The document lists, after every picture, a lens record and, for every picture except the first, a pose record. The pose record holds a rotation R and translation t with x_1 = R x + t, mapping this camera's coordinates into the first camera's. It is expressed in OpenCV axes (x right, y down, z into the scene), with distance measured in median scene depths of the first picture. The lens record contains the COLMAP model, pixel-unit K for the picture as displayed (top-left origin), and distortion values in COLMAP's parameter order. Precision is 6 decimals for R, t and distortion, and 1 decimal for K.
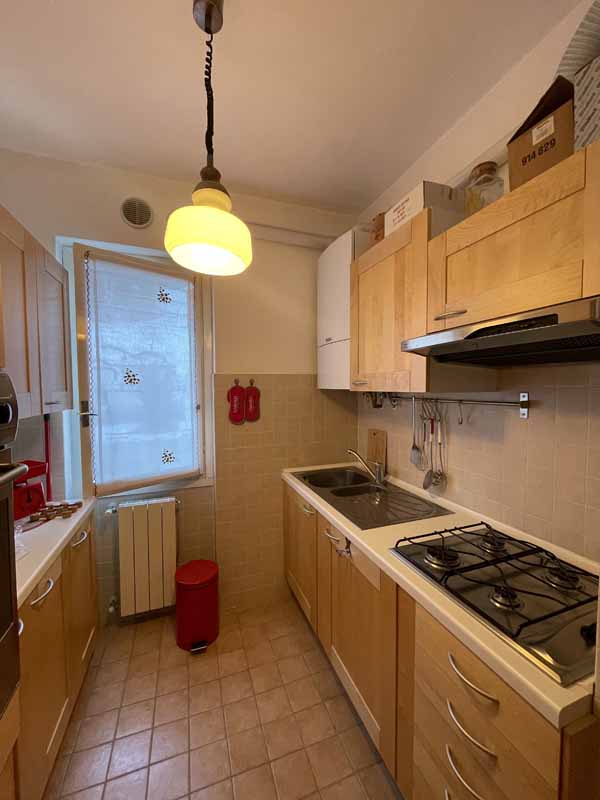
lens RADIAL K [[321.1, 0, 300.2], [0, 321.1, 400.1], [0, 0, 1]] dist [-0.002565, -0.000714]
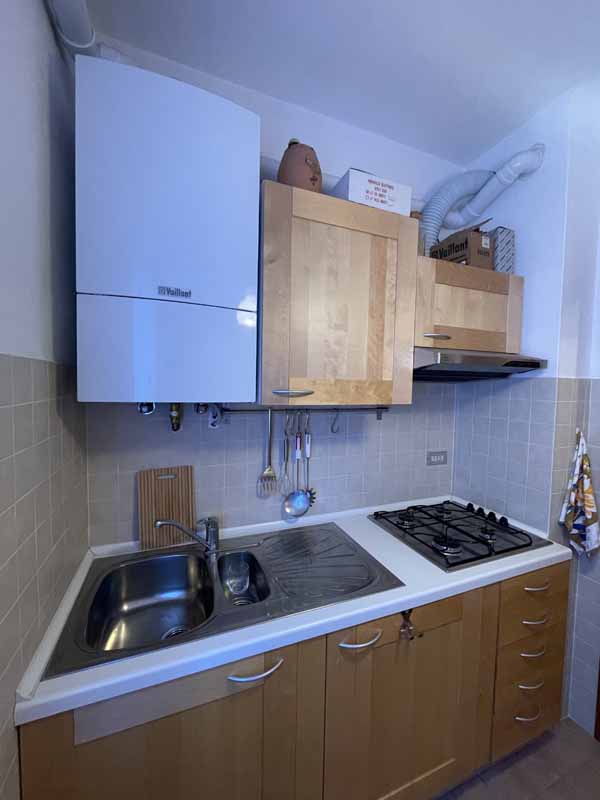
lens RADIAL K [[321.1, 0, 297.5], [0, 321.1, 400.6], [0, 0, 1]] dist [-0.002565, -0.000714]
pose [[-0.029300, -0.038511, 0.998829, -0.500582], [0.025132, 0.998913, 0.039252, -0.067904], [-0.999255, 0.026253, -0.028300, 1.149211]]
